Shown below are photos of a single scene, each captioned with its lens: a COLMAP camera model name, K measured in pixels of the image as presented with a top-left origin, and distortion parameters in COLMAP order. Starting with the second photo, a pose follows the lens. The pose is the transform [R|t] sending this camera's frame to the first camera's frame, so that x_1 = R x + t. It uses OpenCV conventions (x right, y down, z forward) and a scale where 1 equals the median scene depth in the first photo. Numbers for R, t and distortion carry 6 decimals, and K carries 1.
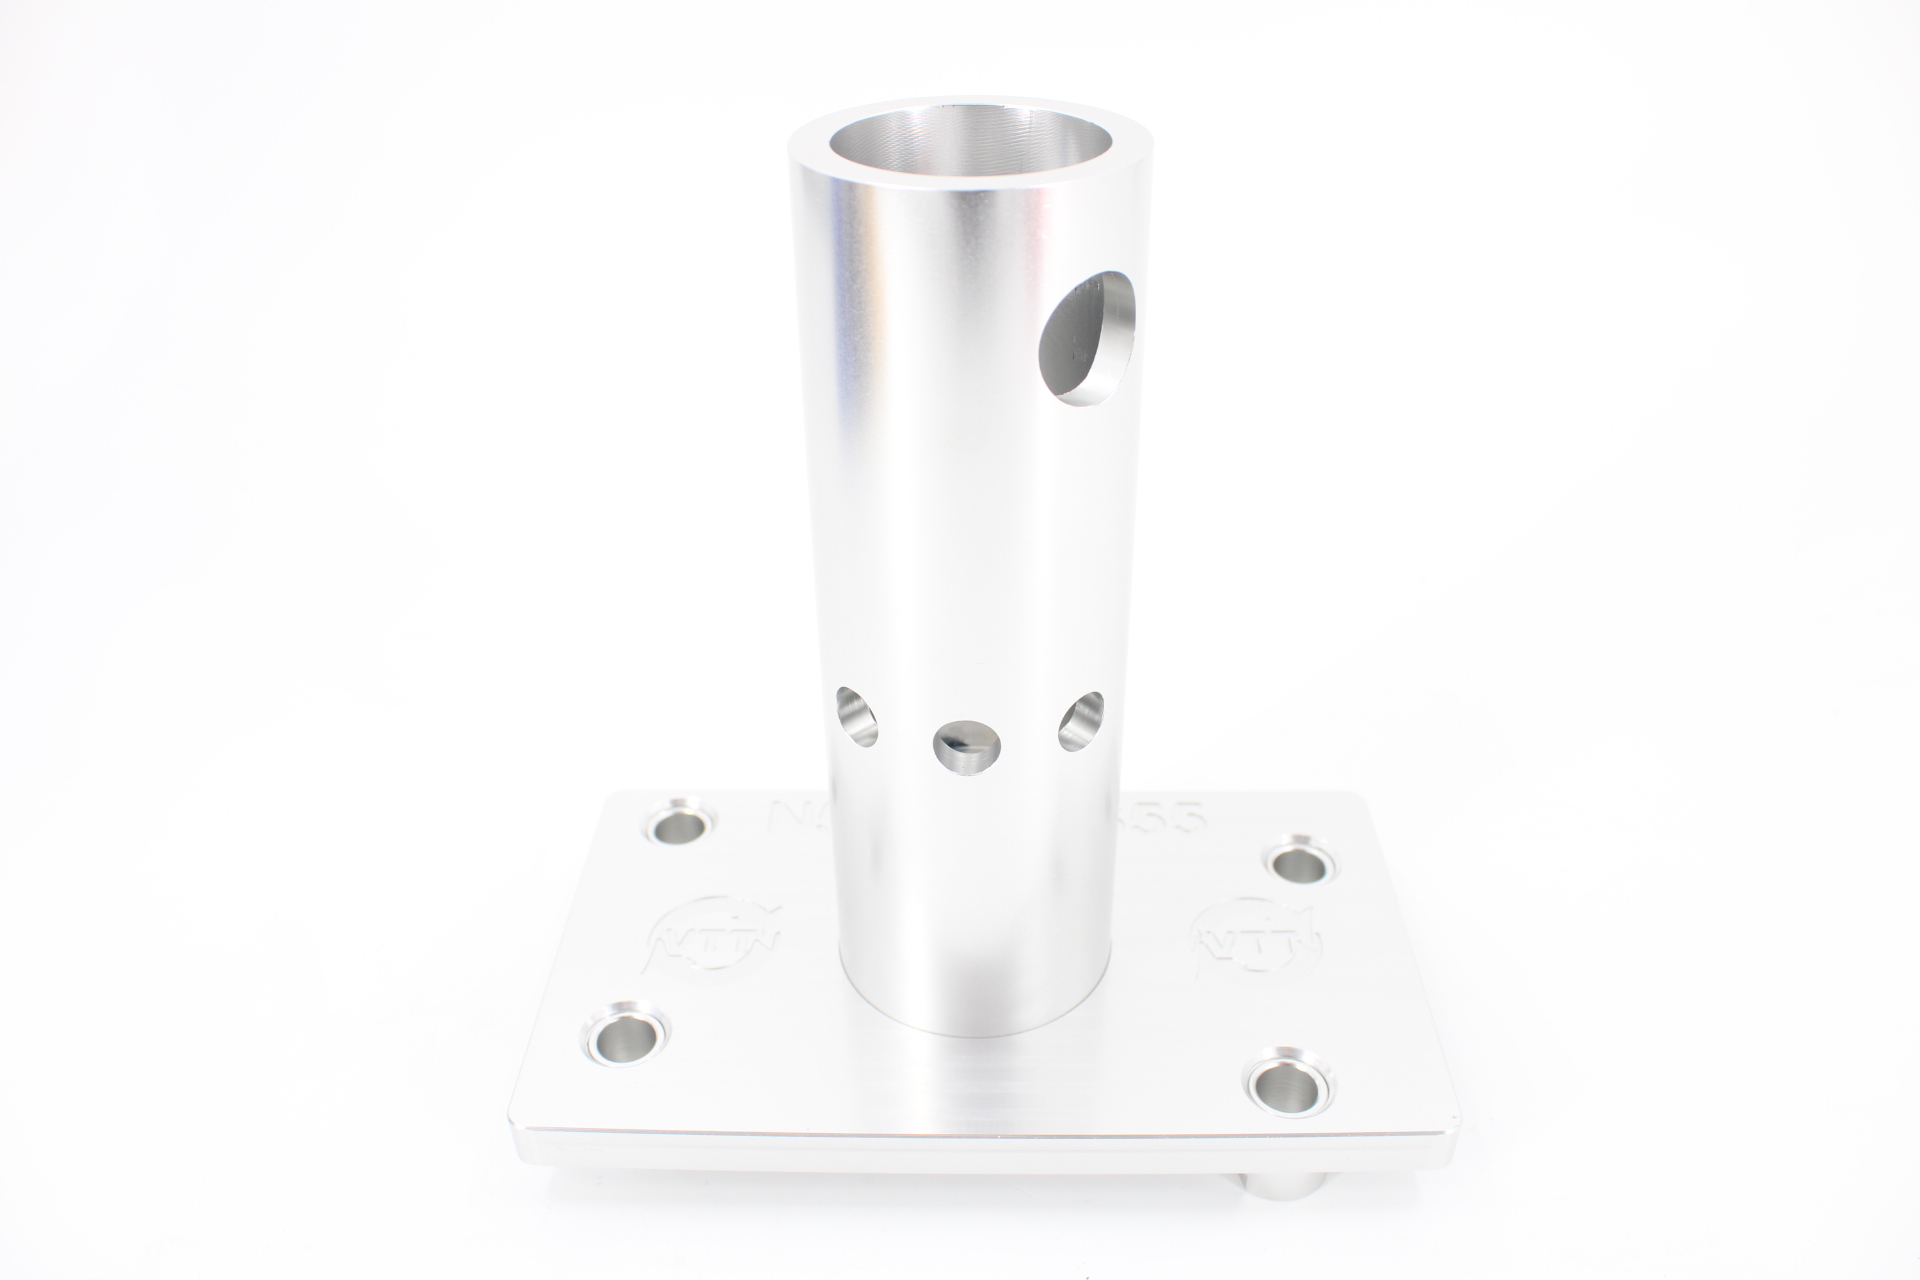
lens RADIAL K [[1967.3, 0, 960.0], [0, 1967.3, 640.0], [0, 0, 1]] dist [-0.042429, 0.005986]
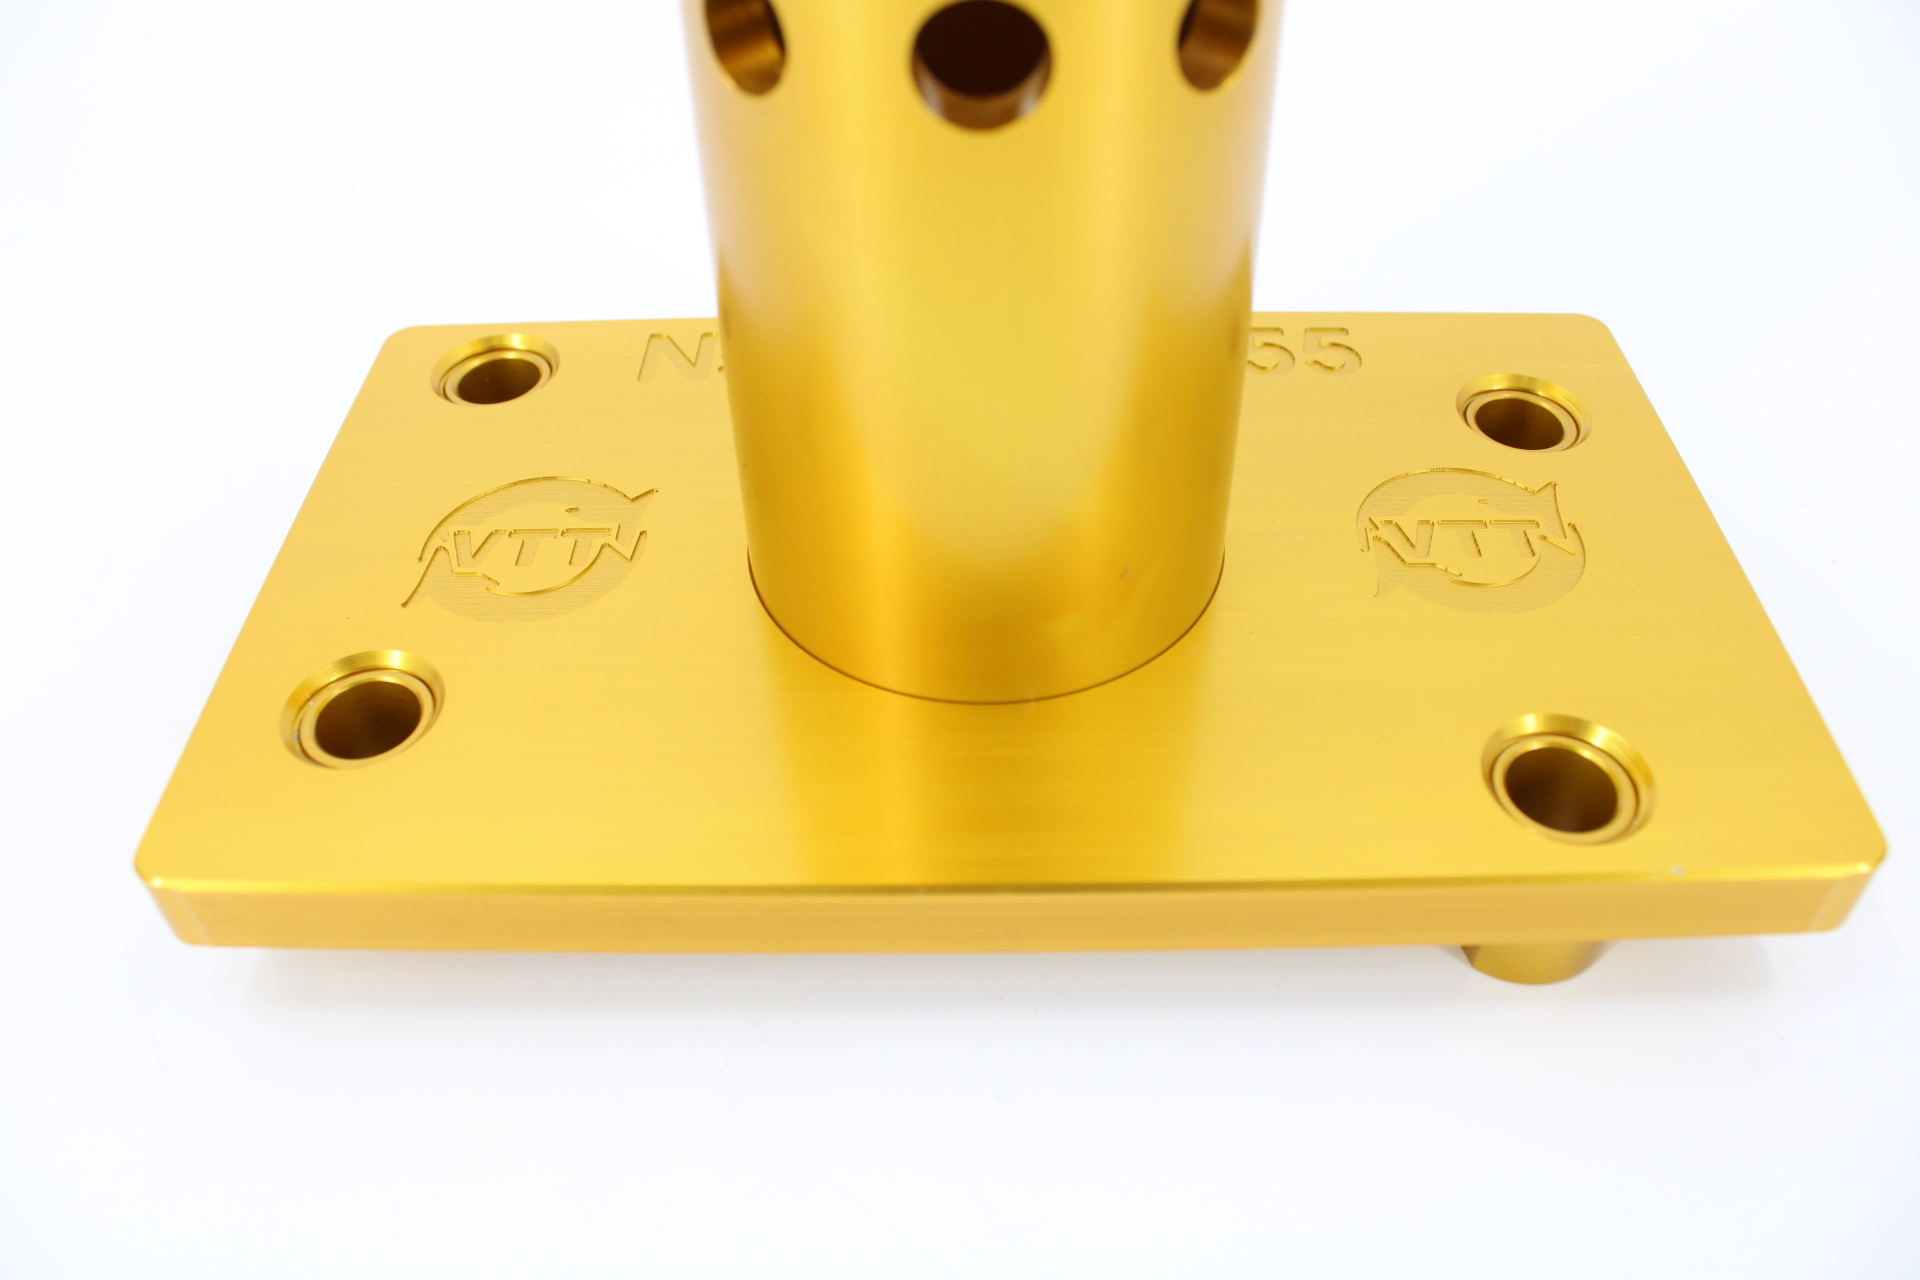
lens RADIAL K [[1967.3, 0, 960.0], [0, 1967.3, 640.0], [0, 0, 1]] dist [-0.042429, 0.005986]
pose [[0.999861, -0.013586, 0.009708, -0.006151], [0.011869, 0.987186, 0.159134, 0.089080], [-0.011746, -0.158996, 0.987209, 0.424356]]
